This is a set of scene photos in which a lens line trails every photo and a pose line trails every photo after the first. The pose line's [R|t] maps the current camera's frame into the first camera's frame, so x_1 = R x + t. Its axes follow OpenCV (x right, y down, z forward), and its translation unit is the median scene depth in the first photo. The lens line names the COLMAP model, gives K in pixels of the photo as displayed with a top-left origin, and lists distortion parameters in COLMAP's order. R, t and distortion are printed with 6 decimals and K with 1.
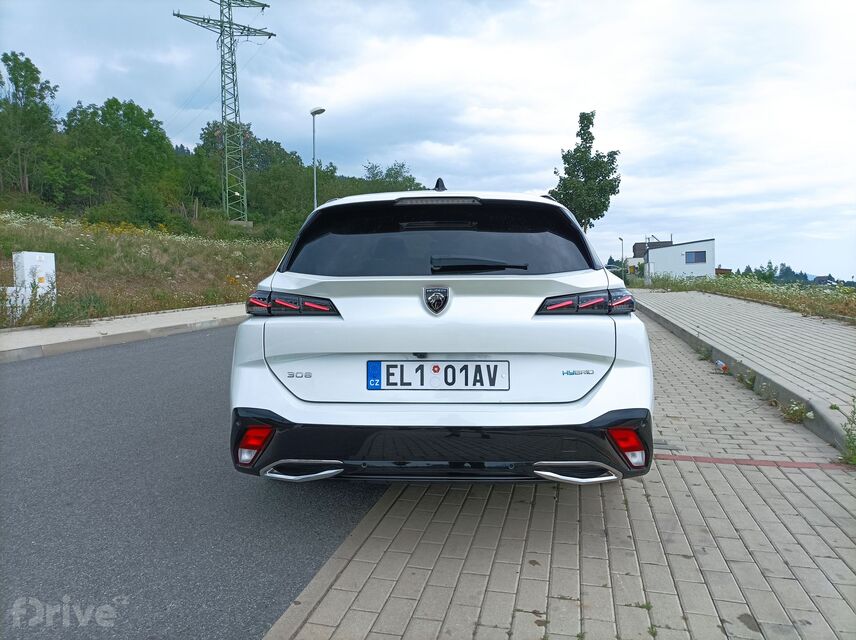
lens RADIAL K [[640.2, 0, 428.0], [0, 640.2, 320.0], [0, 0, 1]] dist [0.065393, -0.050640]
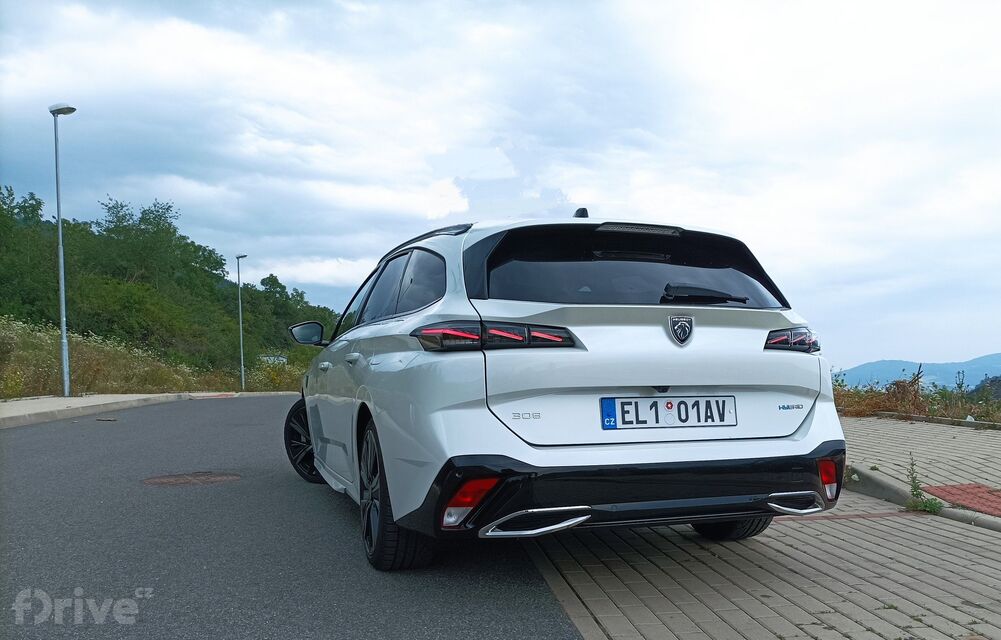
lens RADIAL K [[870.2, 0, 584.1], [0, 870.2, 428.6], [0, 0, 1]] dist [0.038996, -0.004027]
pose [[0.907443, -0.023061, 0.419541, -0.635328], [0.027930, 0.999595, -0.005467, 0.113617], [-0.419245, 0.016678, 0.907720, -0.104843]]
